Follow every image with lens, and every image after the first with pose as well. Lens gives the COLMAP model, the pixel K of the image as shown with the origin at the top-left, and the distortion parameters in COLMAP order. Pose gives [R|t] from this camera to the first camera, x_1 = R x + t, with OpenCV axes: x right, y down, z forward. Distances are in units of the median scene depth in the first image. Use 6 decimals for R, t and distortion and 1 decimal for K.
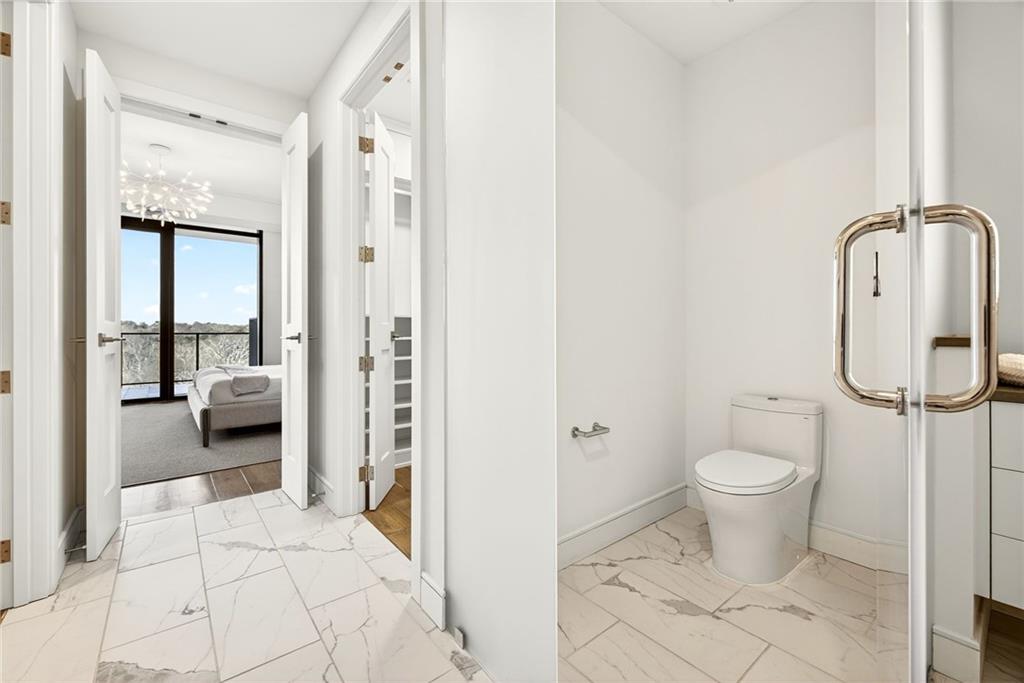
lens RADIAL K [[430.1, 0, 510.3], [0, 430.1, 334.8], [0, 0, 1]] dist [-0.002632, -0.000214]
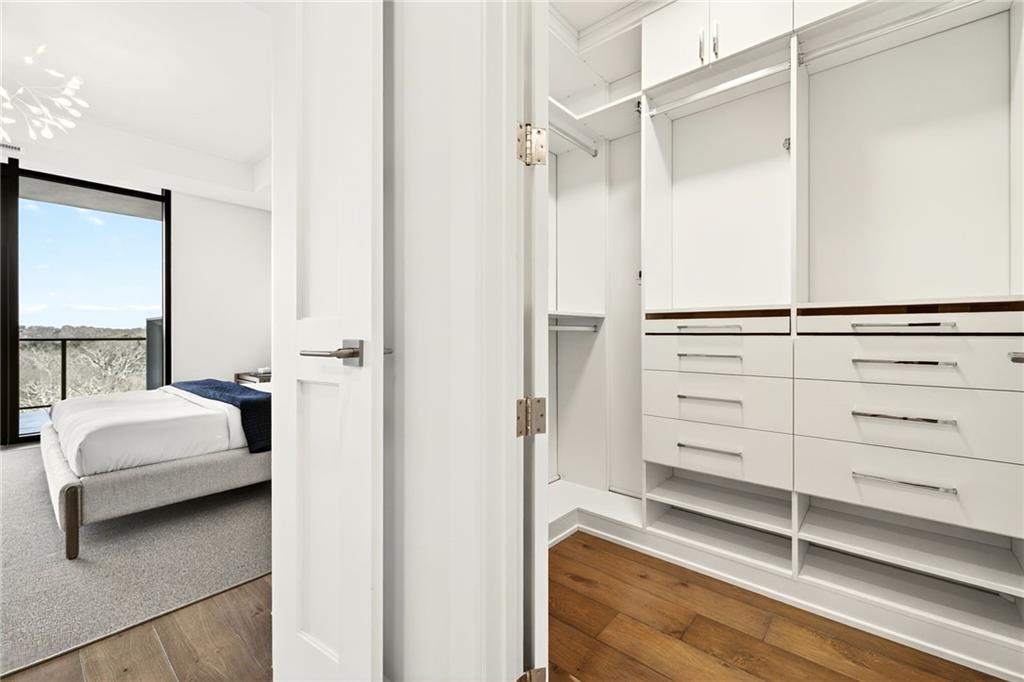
lens RADIAL K [[430.1, 0, 514.4], [0, 430.1, 340.9], [0, 0, 1]] dist [-0.002632, -0.000214]
pose [[0.984600, -0.000872, 0.174820, -0.148449], [0.000612, 0.999999, 0.001545, -0.001309], [-0.174821, -0.001414, 0.984599, 0.215710]]
